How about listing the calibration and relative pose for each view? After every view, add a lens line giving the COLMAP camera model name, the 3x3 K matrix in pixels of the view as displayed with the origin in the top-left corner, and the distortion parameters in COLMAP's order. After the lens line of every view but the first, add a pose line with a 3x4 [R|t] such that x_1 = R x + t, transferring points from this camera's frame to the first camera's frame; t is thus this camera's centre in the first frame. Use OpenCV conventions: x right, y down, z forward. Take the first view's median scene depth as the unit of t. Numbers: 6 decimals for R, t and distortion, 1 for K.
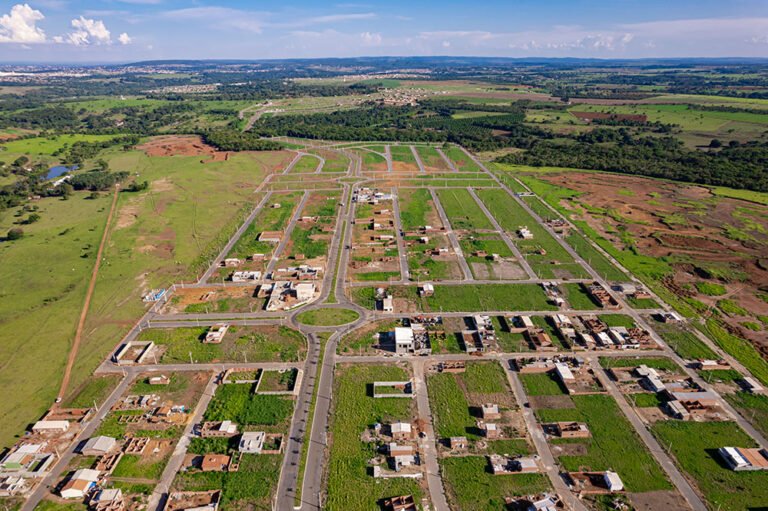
lens RADIAL K [[492.9, 0, 381.3], [0, 492.9, 252.2], [0, 0, 1]] dist [-0.080458, 0.060213]
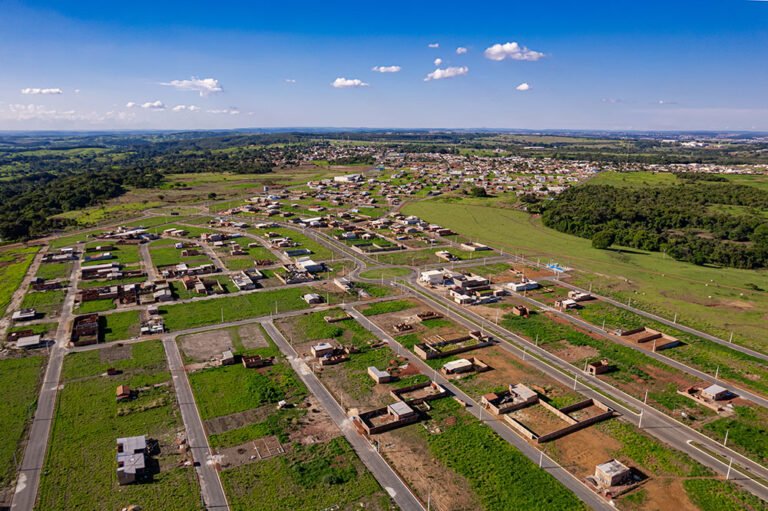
lens RADIAL K [[492.9, 0, 381.3], [0, 492.9, 252.2], [0, 0, 1]] dist [-0.080458, 0.060213]
pose [[-0.887398, 0.124094, -0.443988, 0.188913], [-0.169490, 0.807815, 0.564542, -0.258786], [0.428717, 0.576225, -0.695821, 0.851065]]
